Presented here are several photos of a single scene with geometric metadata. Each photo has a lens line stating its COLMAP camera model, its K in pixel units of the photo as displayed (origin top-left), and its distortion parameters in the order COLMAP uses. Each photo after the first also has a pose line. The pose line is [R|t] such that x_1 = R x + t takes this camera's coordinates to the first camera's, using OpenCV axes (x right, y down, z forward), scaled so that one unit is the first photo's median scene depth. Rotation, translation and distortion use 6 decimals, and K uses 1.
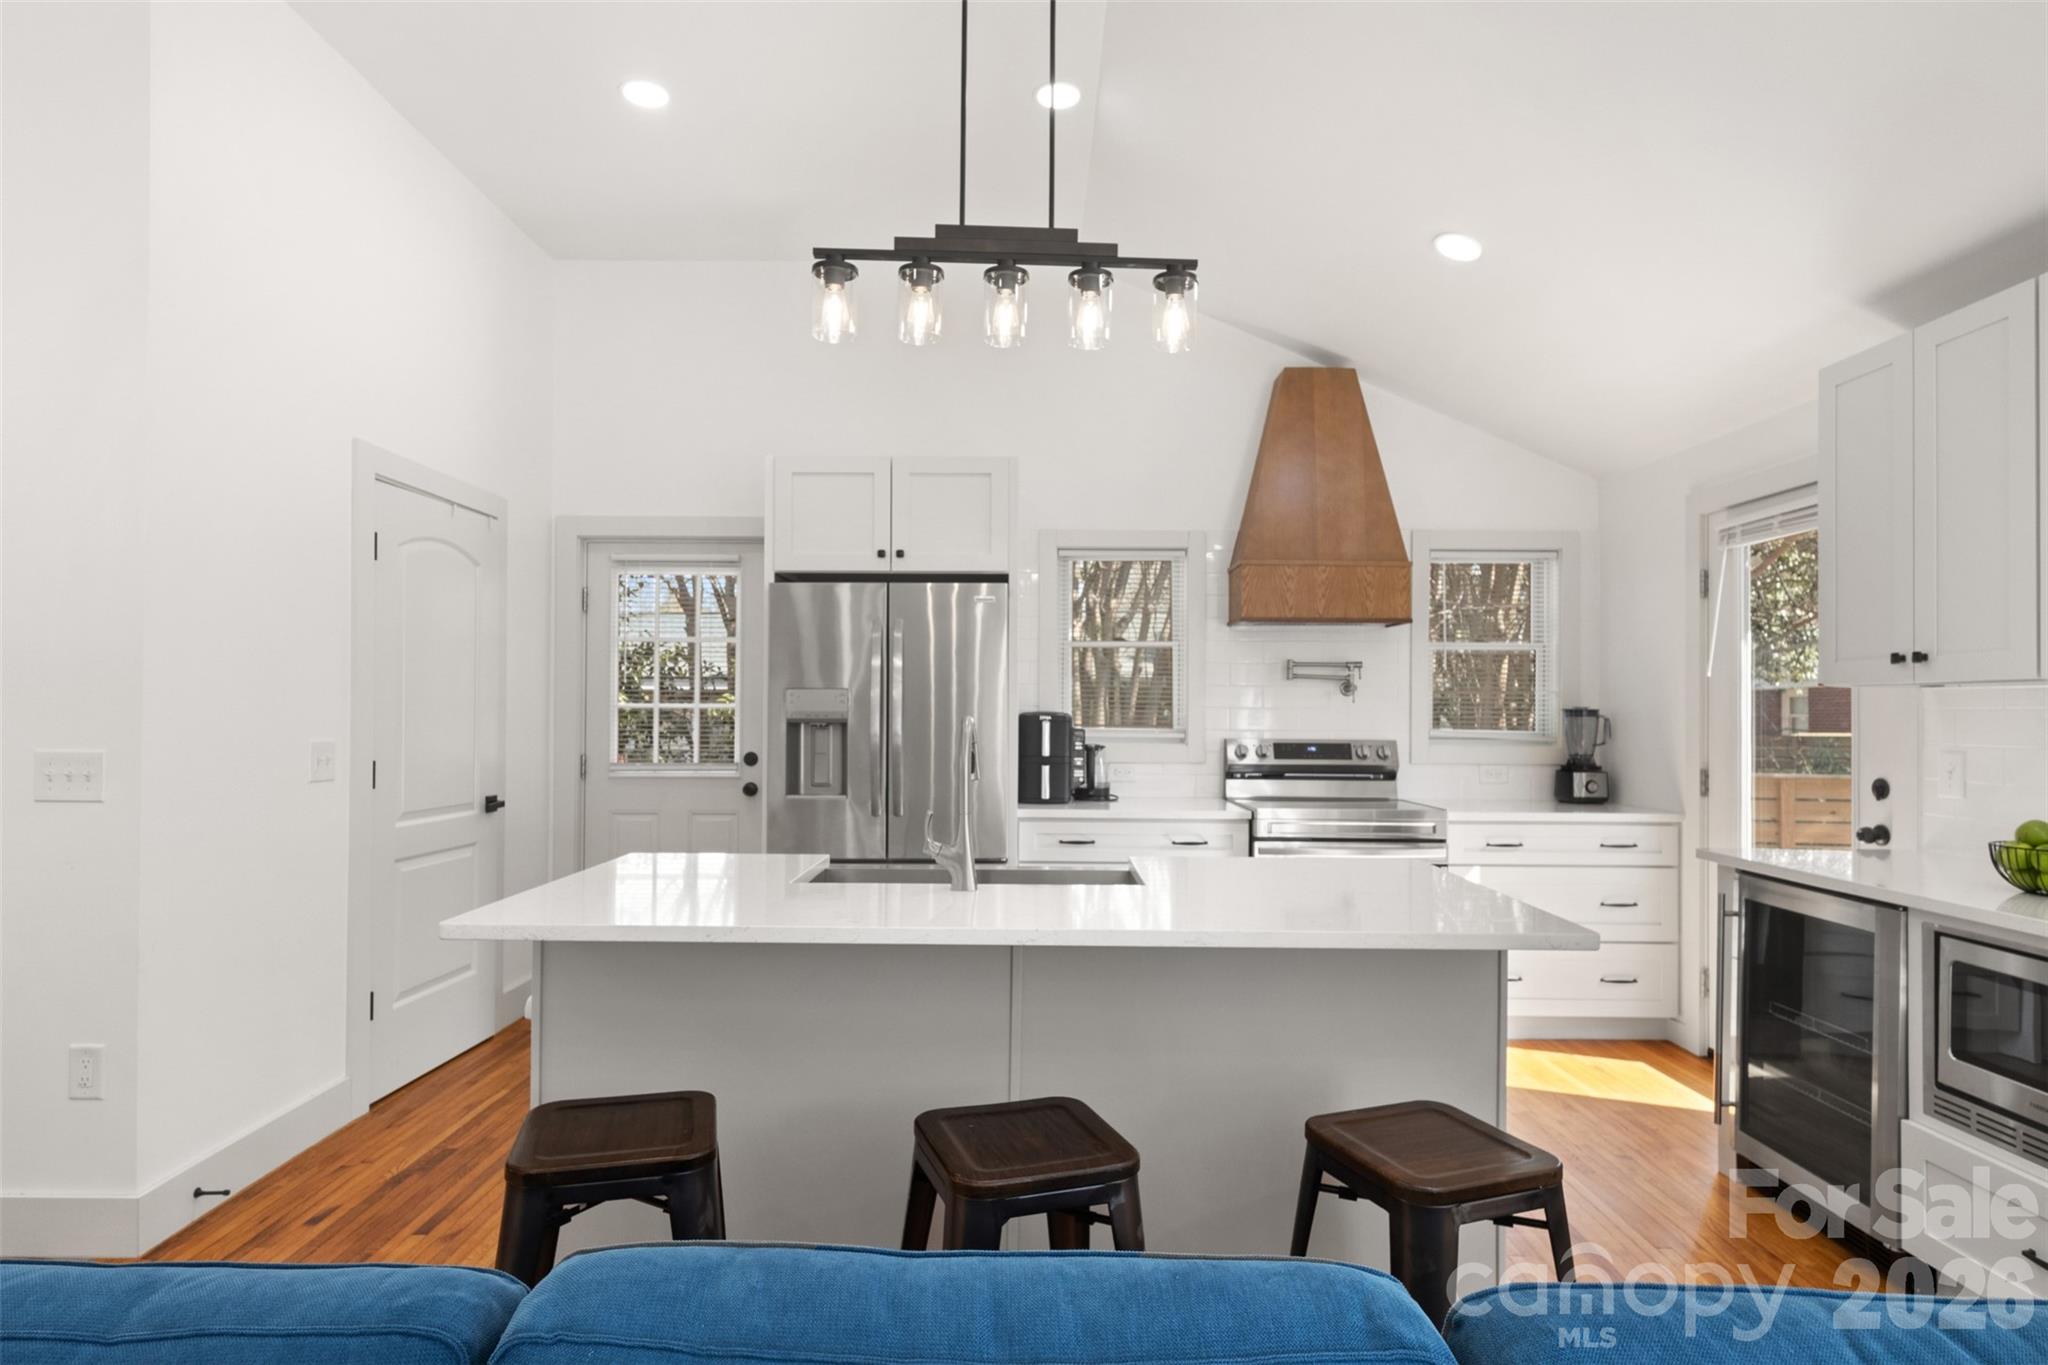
lens RADIAL K [[1120.7, 0, 1023.3], [0, 1120.7, 695.7], [0, 0, 1]] dist [0.007357, 0.000237]
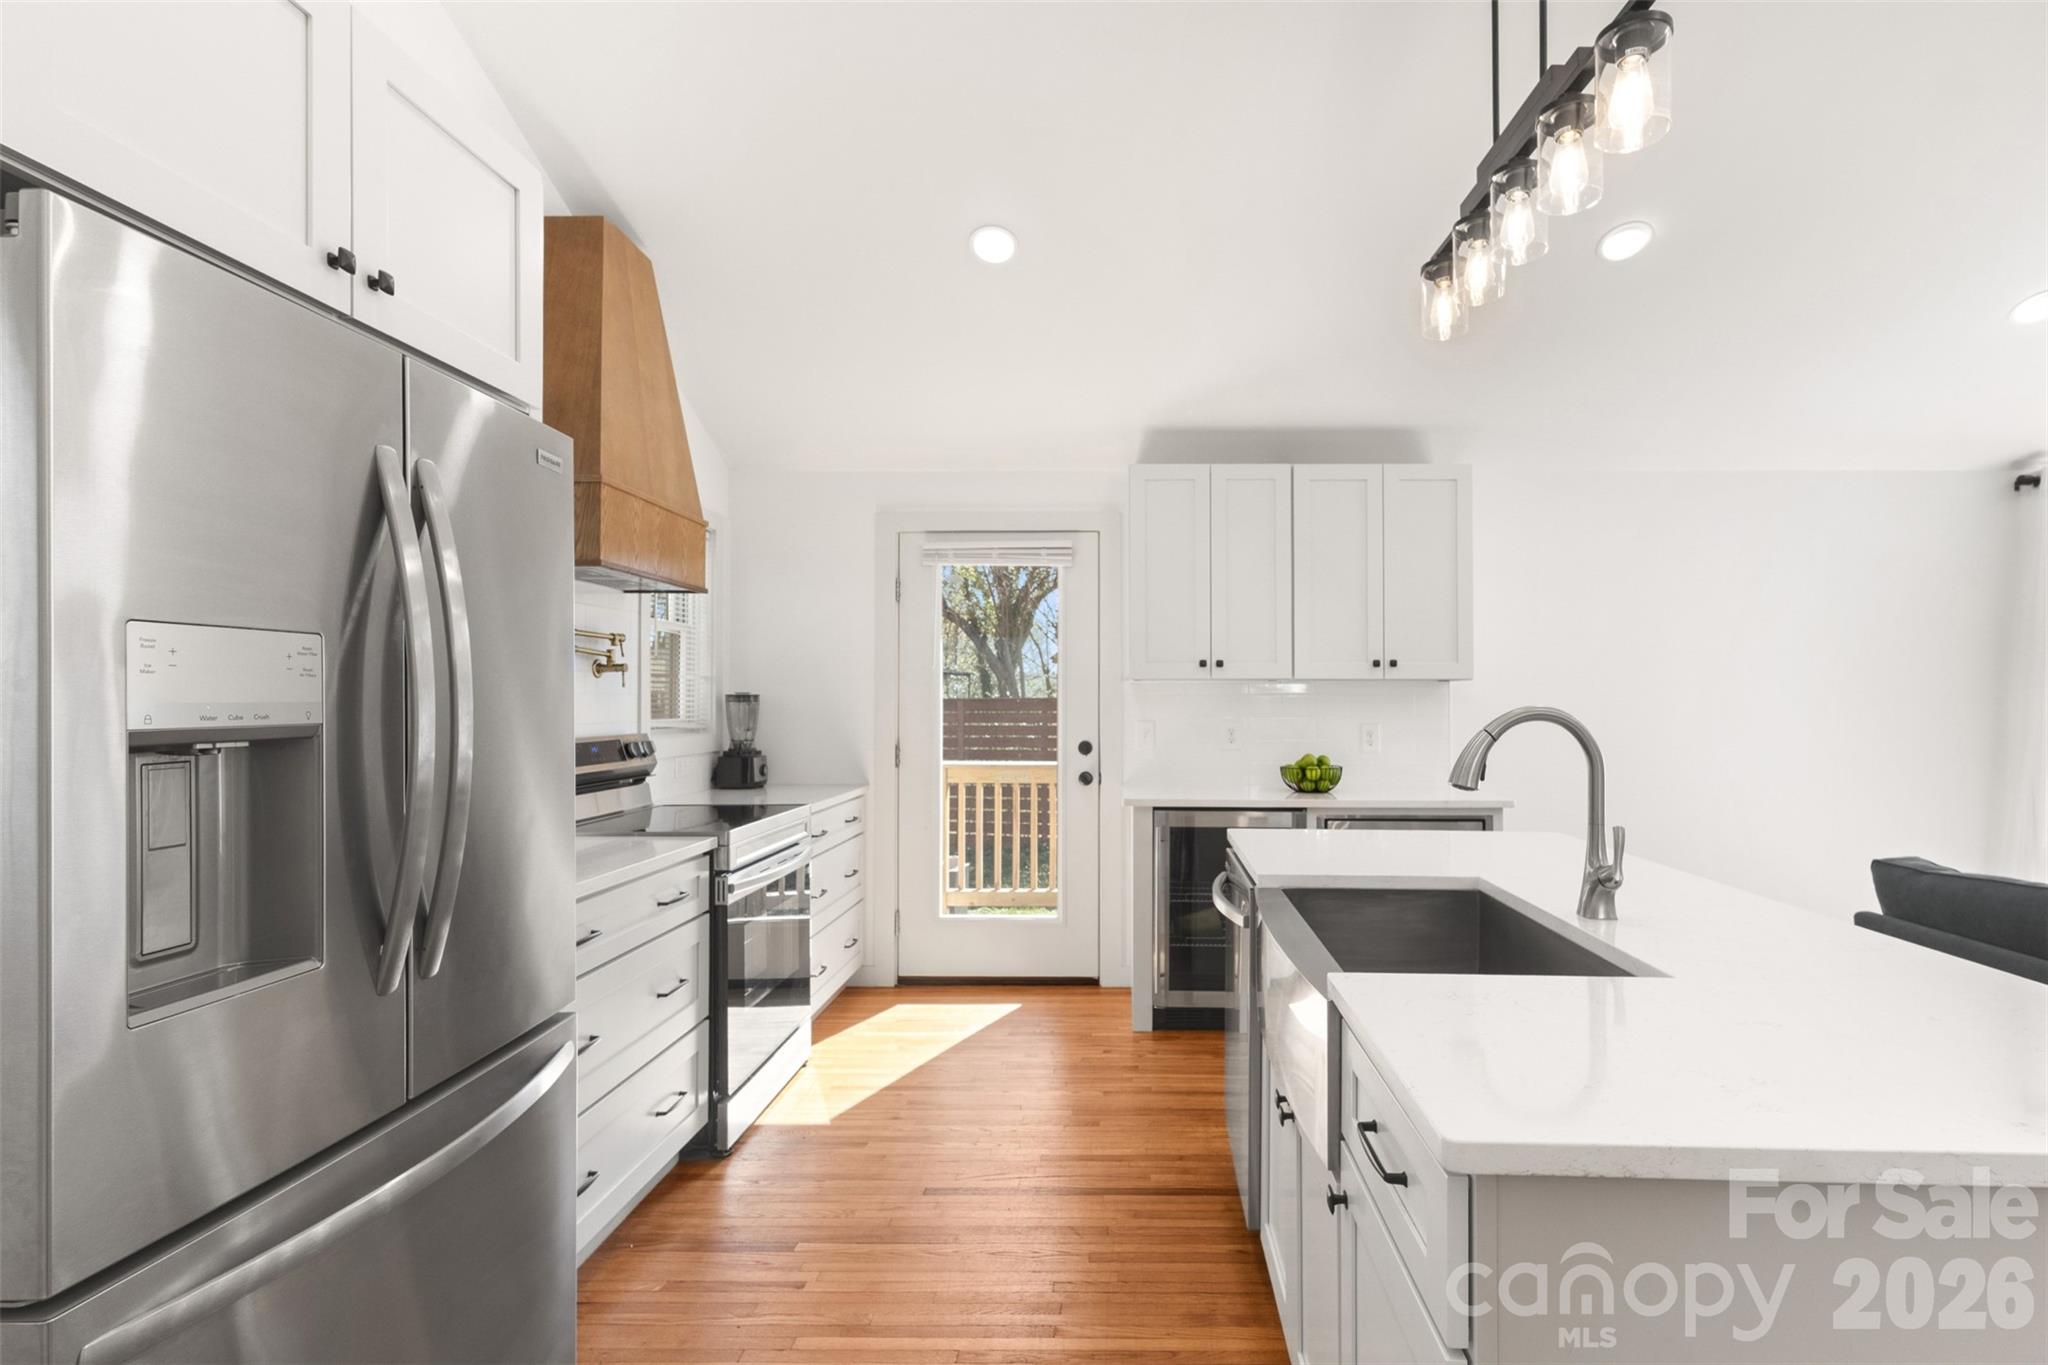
lens RADIAL K [[985.8, 0, 1109.2], [0, 985.8, 682.7], [0, 0, 1]] dist [-0.000298, -0.000035]
pose [[0.017381, 0.011126, 0.999787, -0.418987], [-0.011970, 0.999869, -0.010919, 0.007622], [-0.999777, -0.011778, 0.017512, 0.722125]]
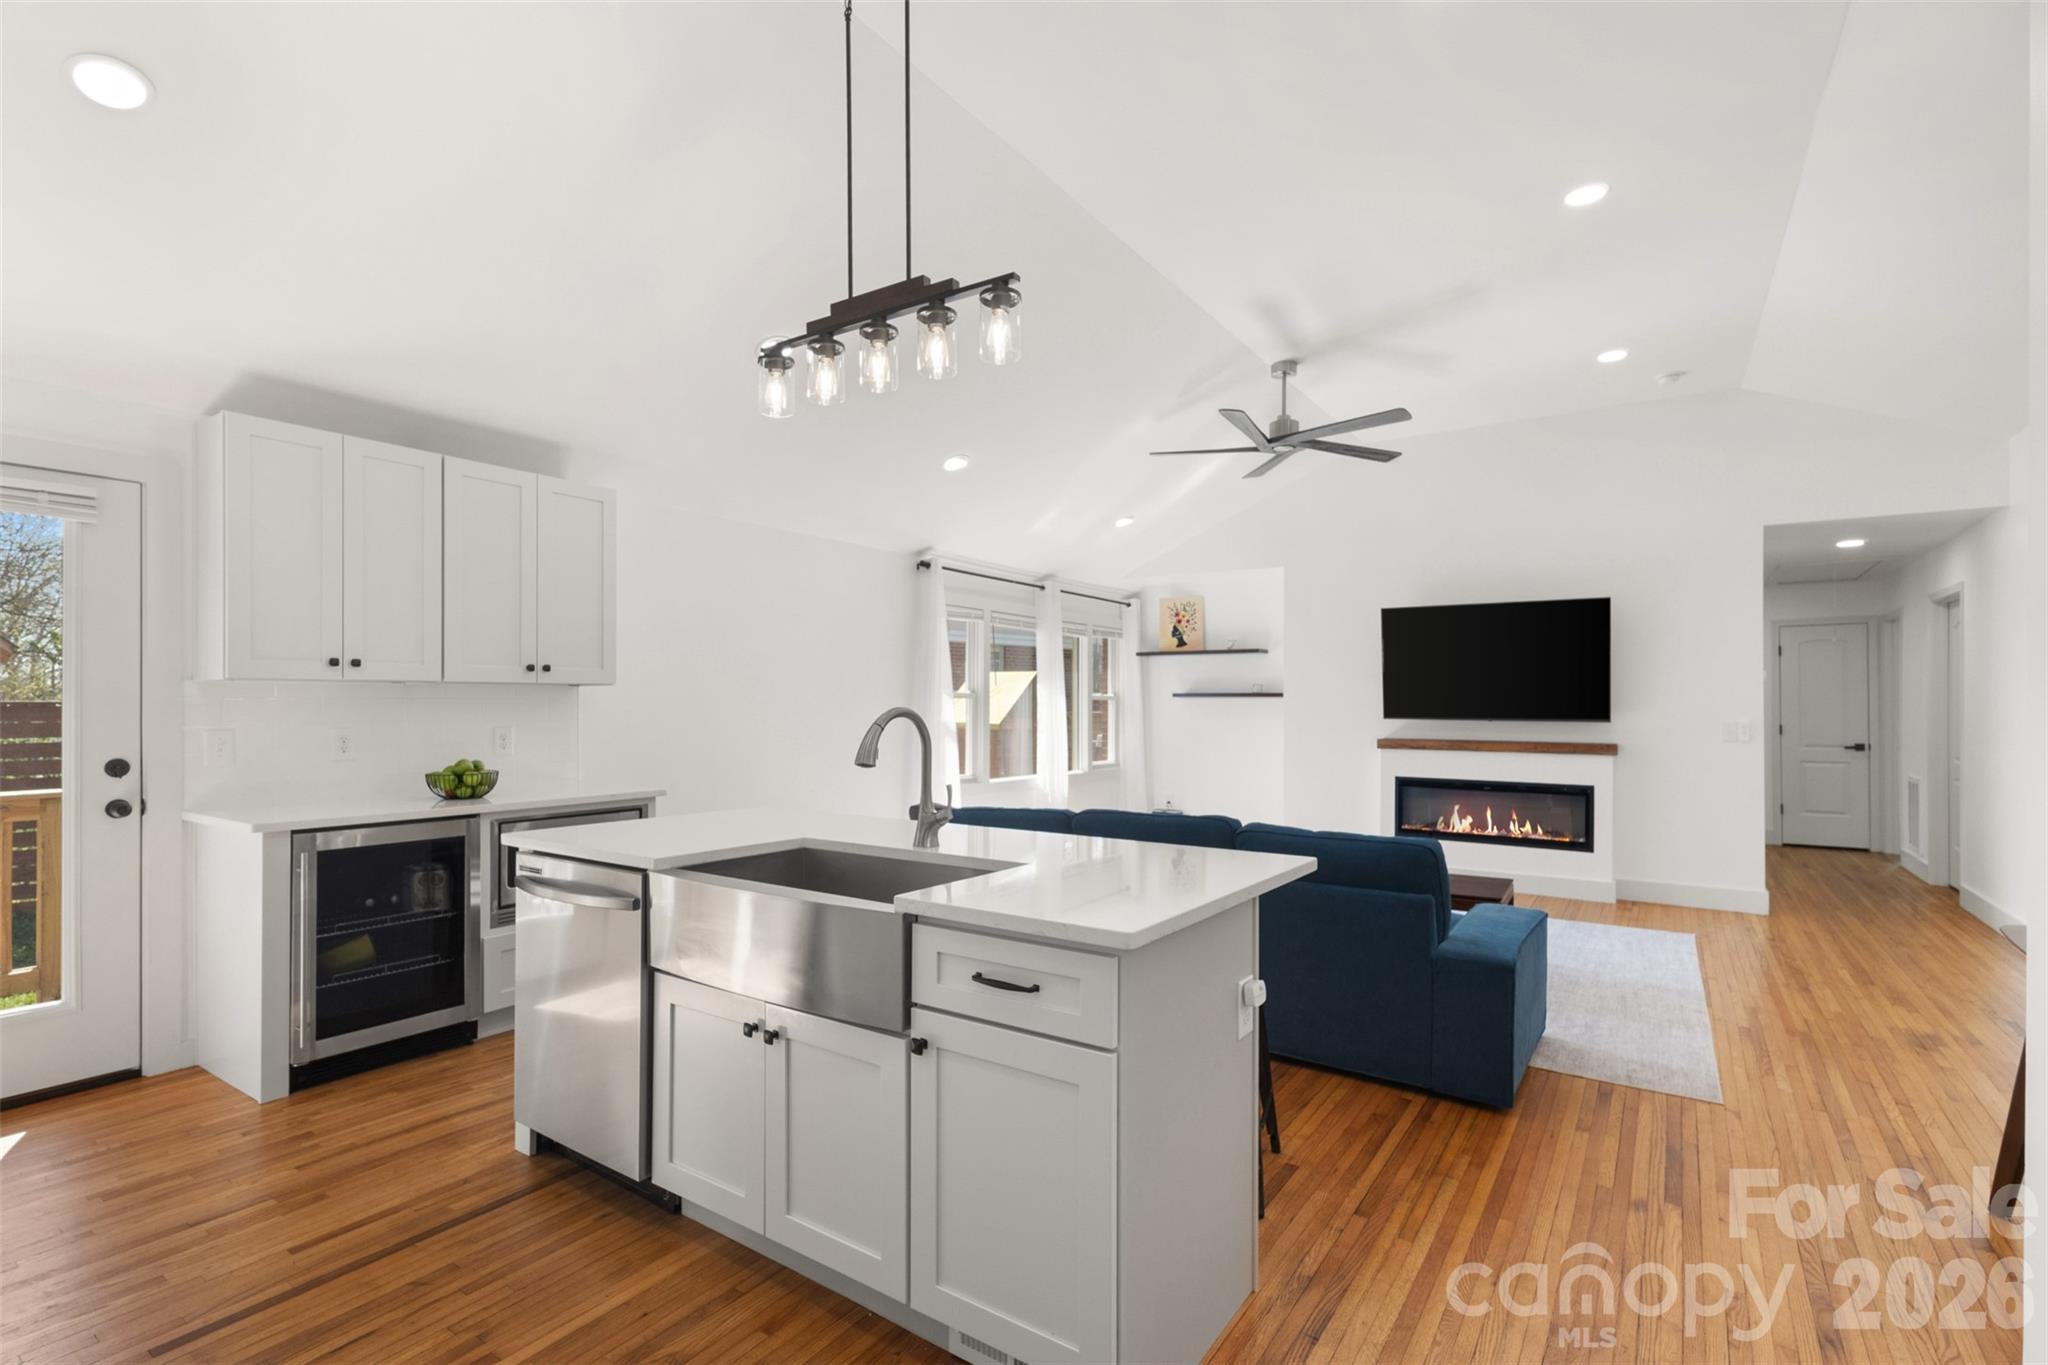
lens RADIAL K [[940.6, 0, 1021.1], [0, 940.6, 697.3], [0, 0, 1]] dist [0.001379, 0.001273]
pose [[-0.821648, -0.003058, 0.569988, -0.394626], [-0.011605, 0.999868, -0.011364, 0.009556], [-0.569878, -0.015952, -0.821575, 0.961765]]
